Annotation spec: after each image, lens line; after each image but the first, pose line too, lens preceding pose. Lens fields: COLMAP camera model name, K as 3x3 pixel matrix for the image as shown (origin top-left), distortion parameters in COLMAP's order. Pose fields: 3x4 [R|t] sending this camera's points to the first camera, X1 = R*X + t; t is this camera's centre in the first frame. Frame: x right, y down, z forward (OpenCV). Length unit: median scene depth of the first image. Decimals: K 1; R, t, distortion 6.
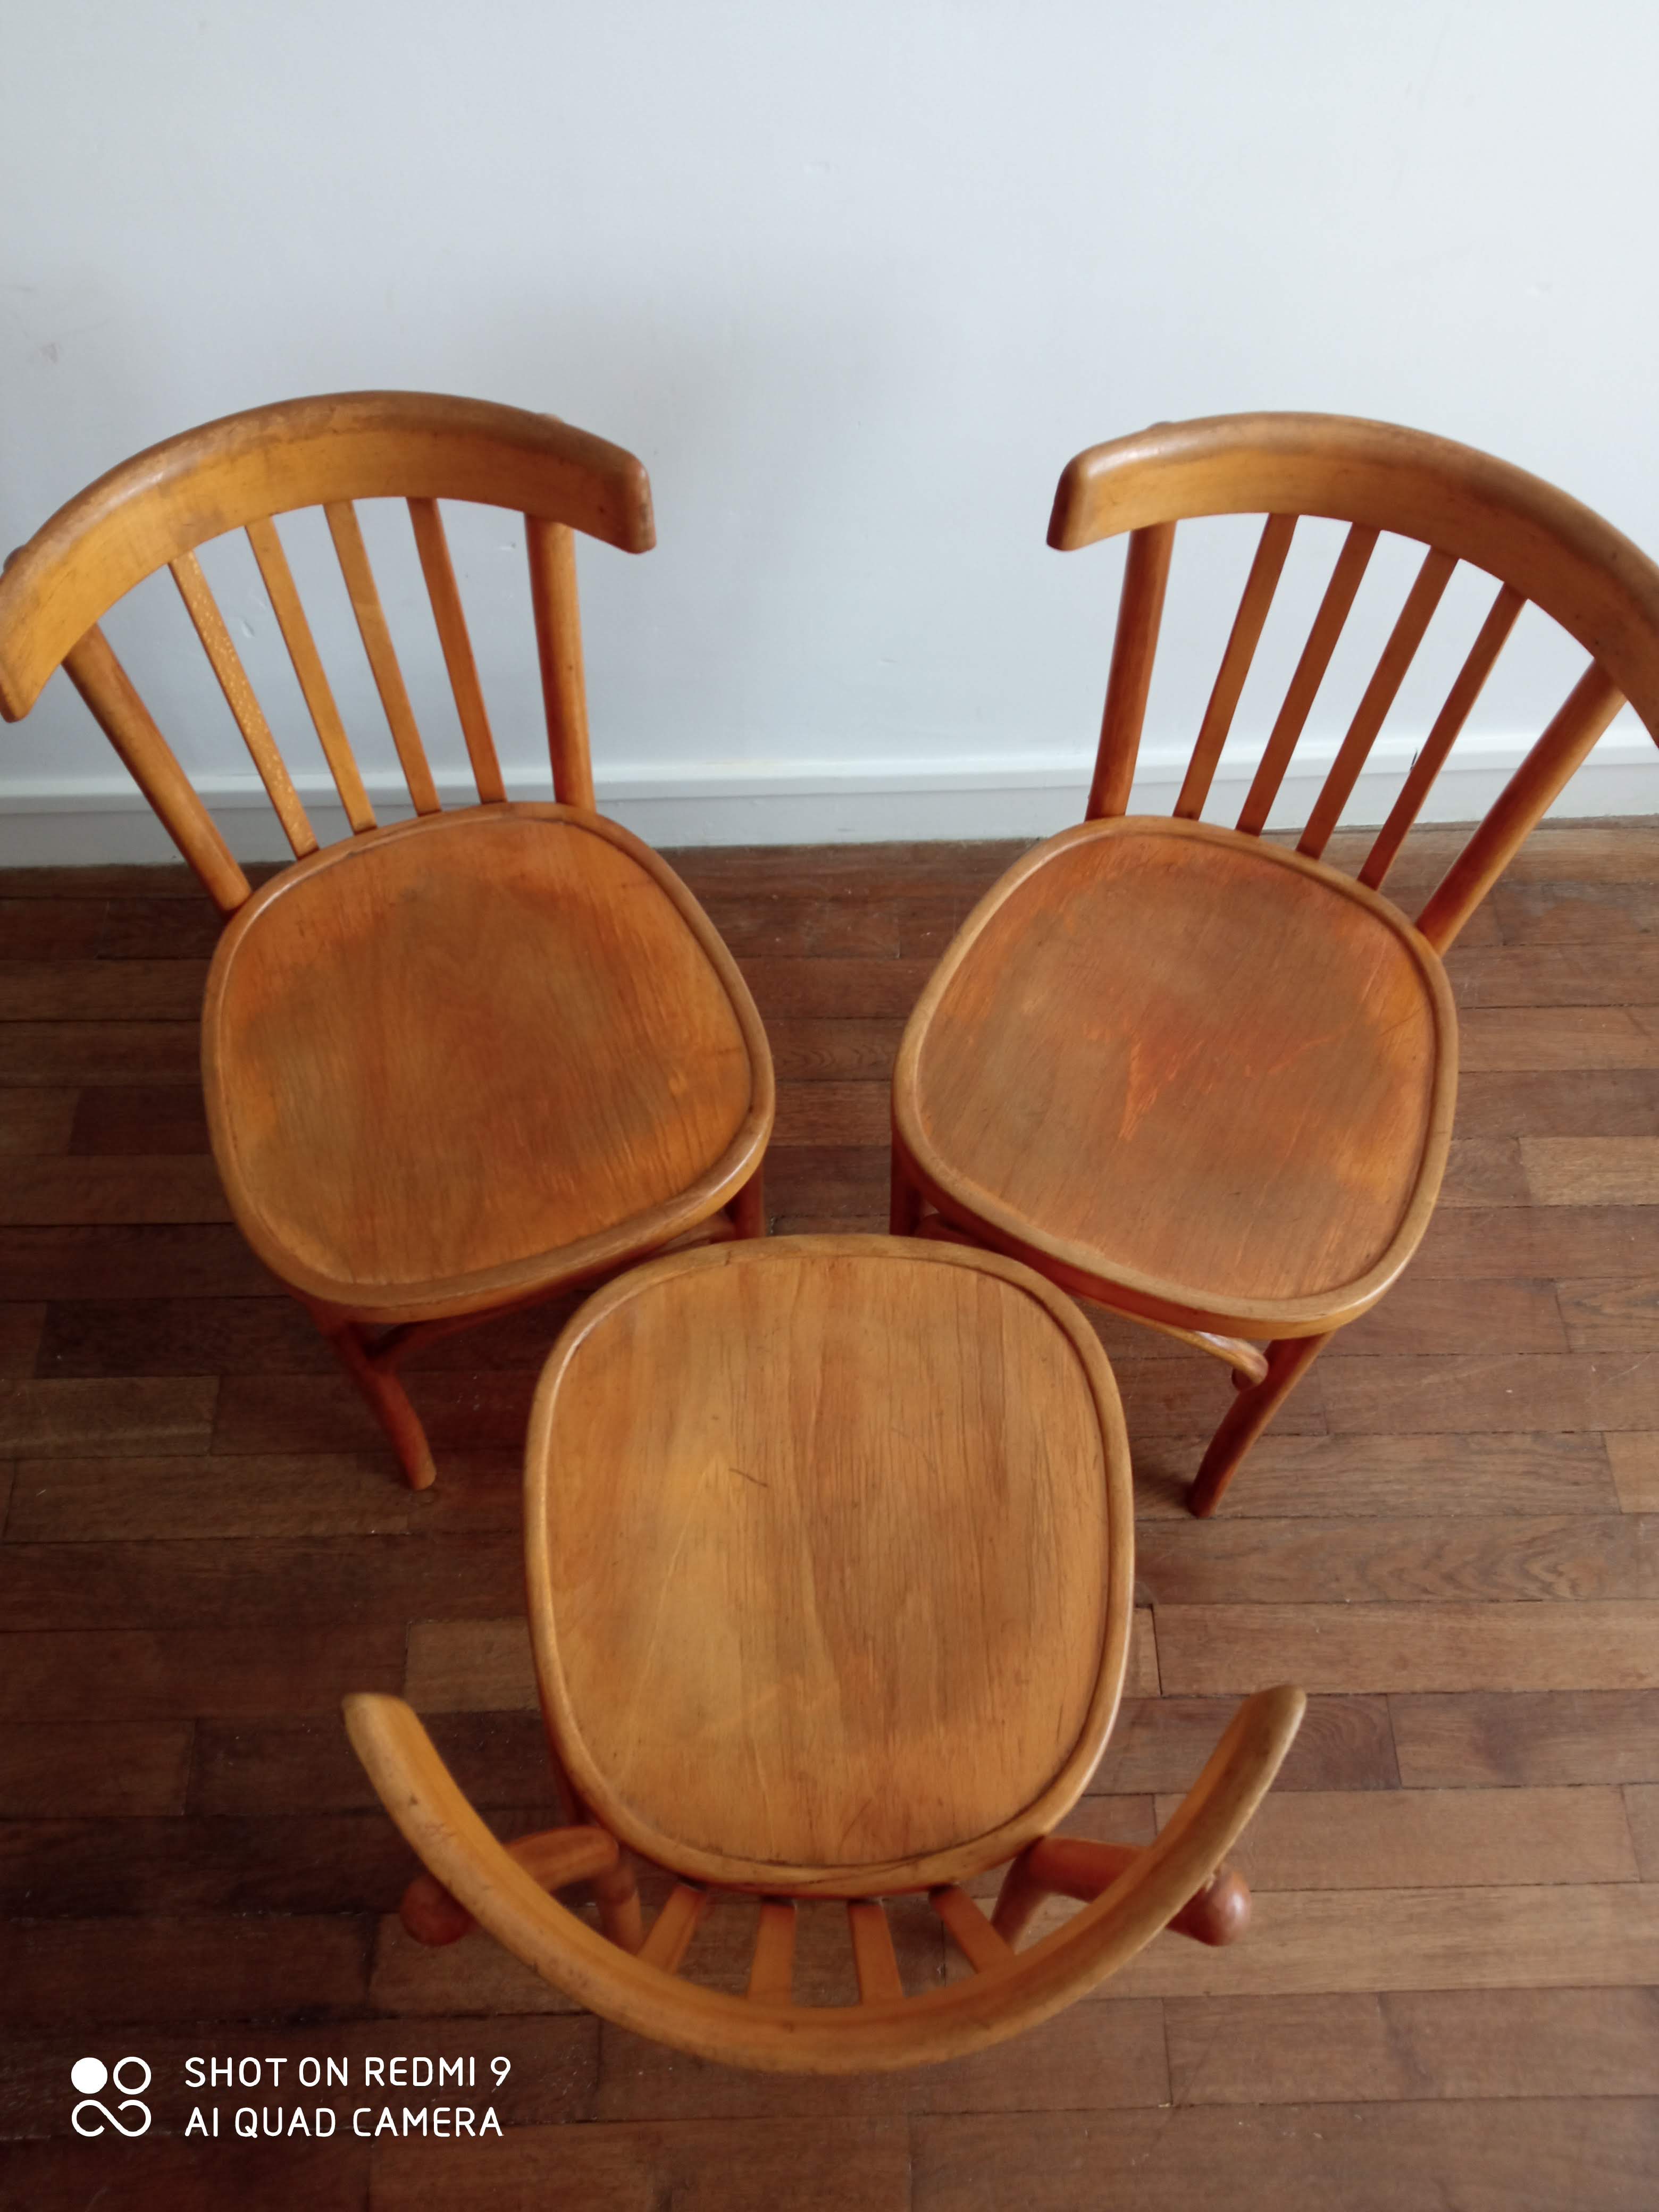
lens RADIAL K [[1830.5, 0, 824.5], [0, 1830.5, 1109.7], [0, 0, 1]] dist [0.078103, -0.142363]
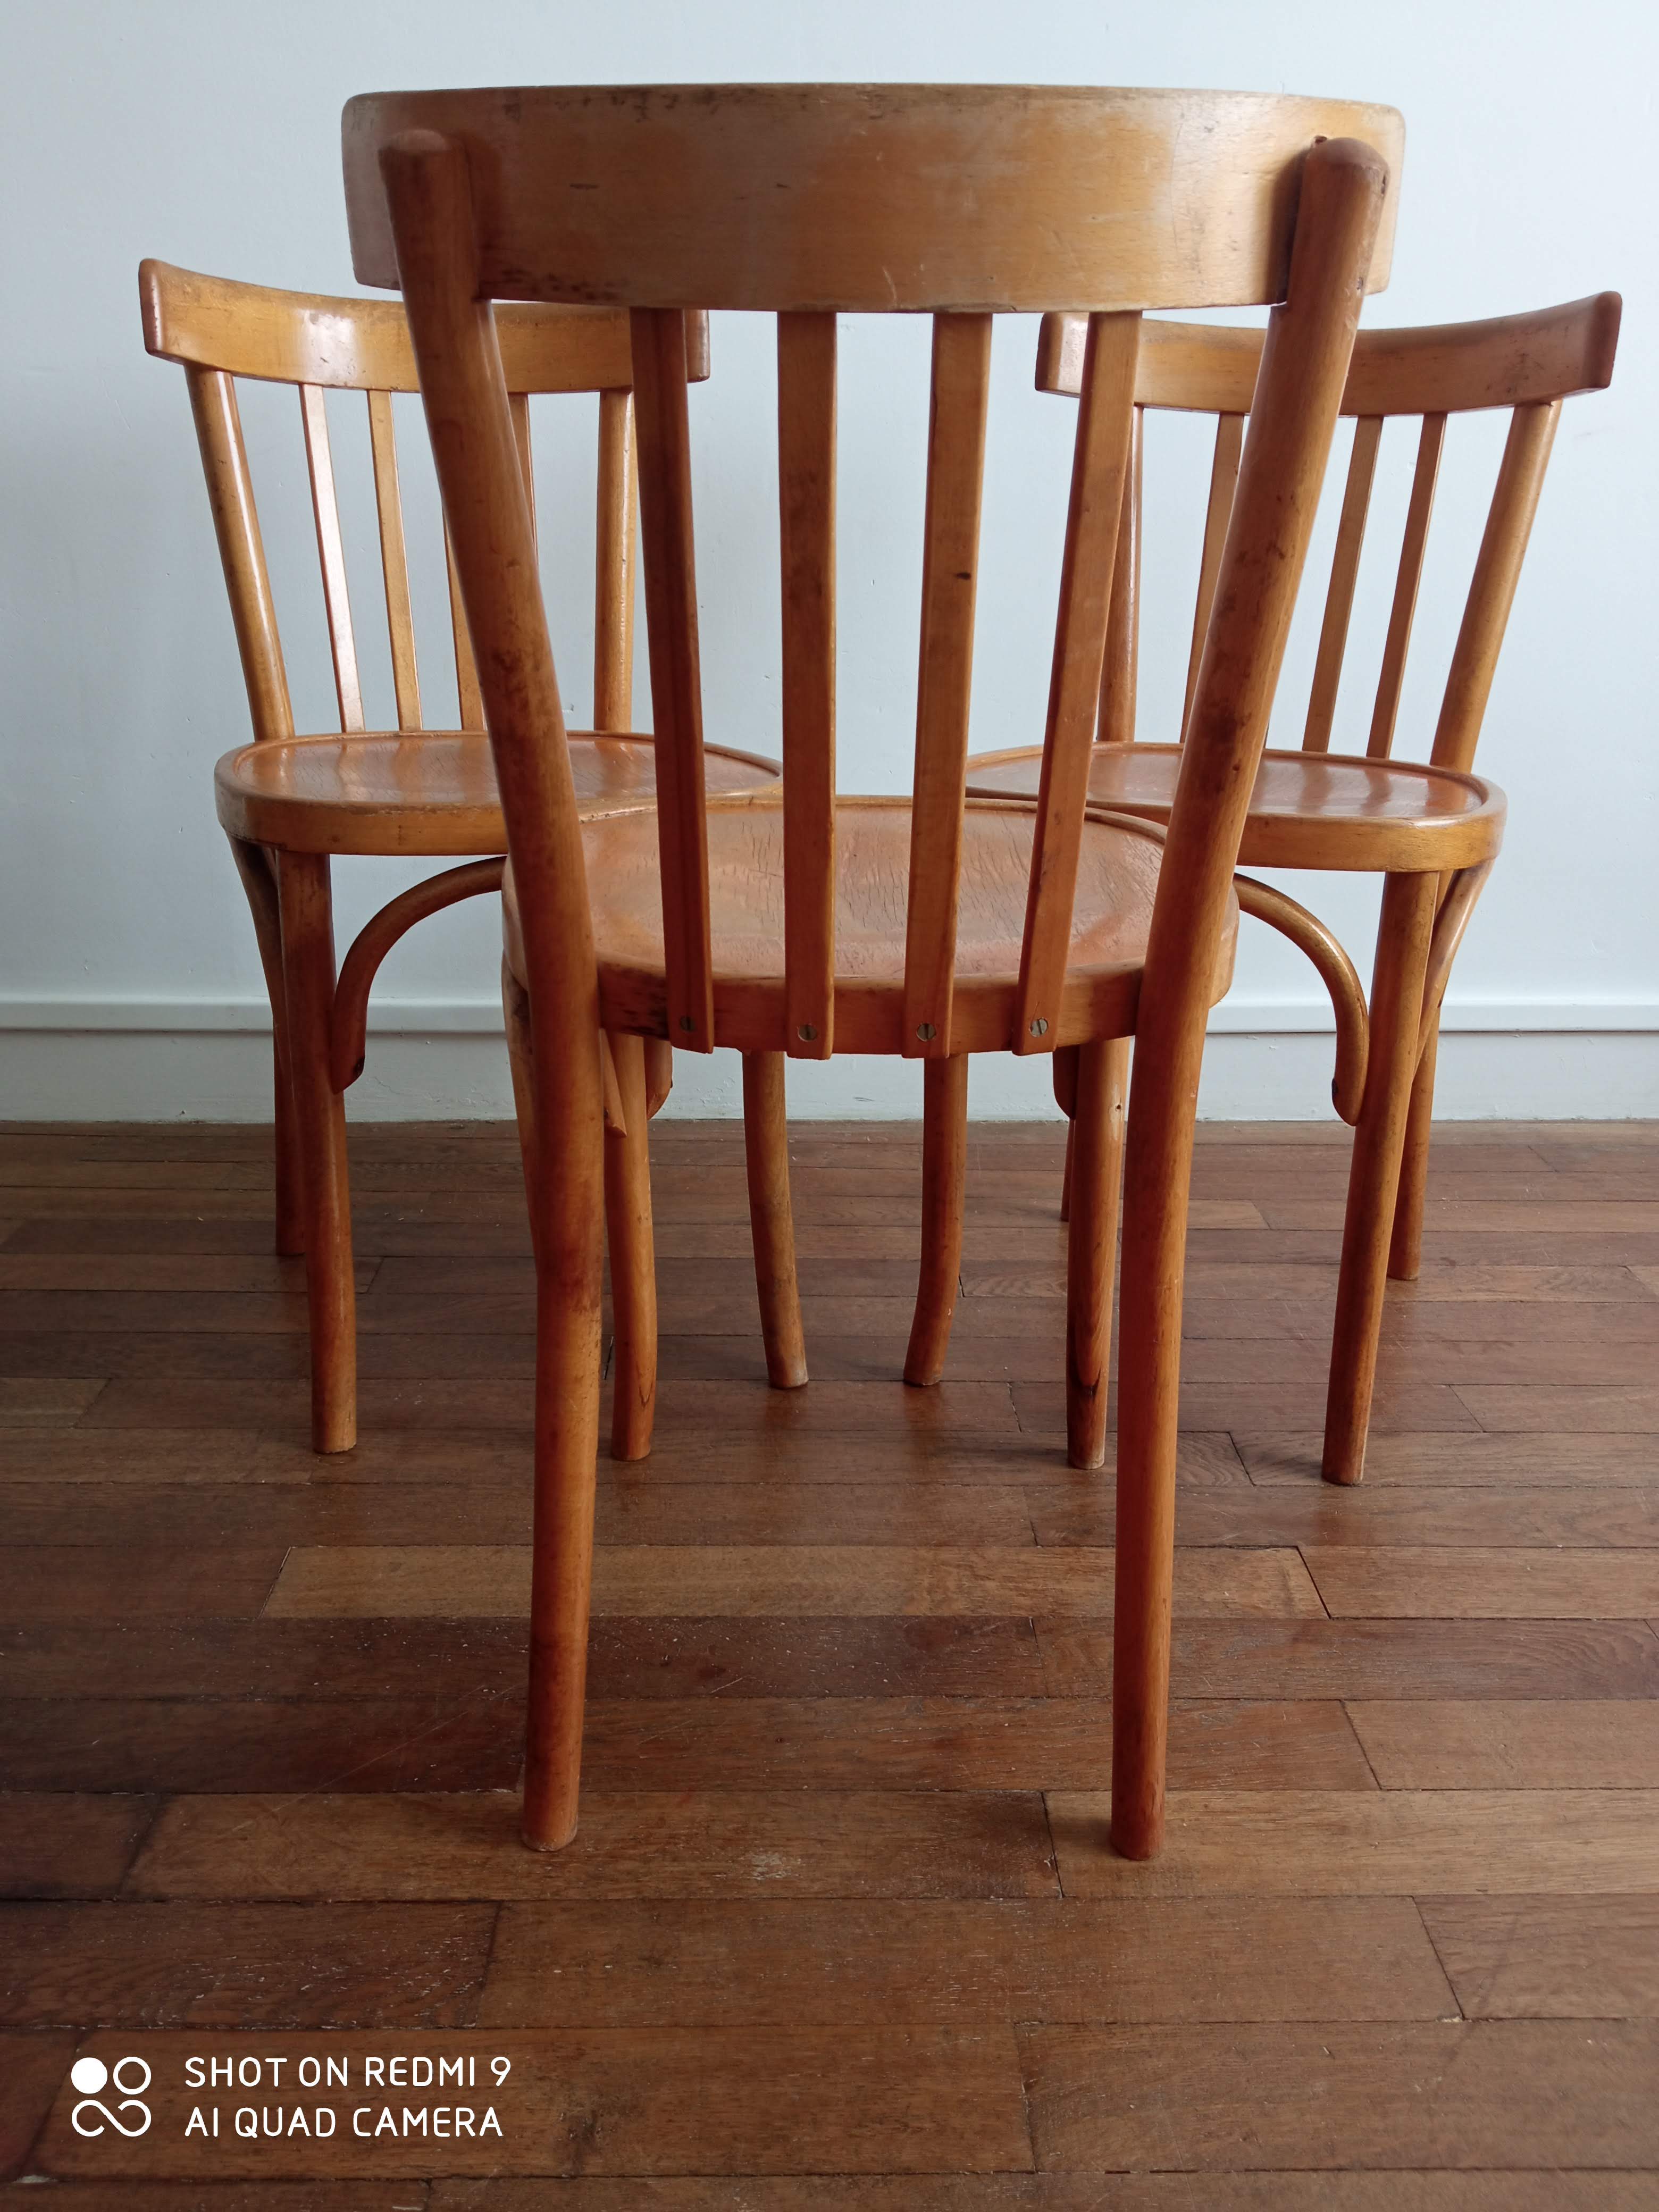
lens RADIAL K [[1830.5, 0, 829.7], [0, 1830.5, 1111.3], [0, 0, 1]] dist [0.078103, -0.142363]
pose [[0.999996, -0.001481, 0.002589, -0.011967], [0.002846, 0.733624, -0.679550, 0.657151], [-0.000893, 0.679555, 0.733624, 0.343693]]
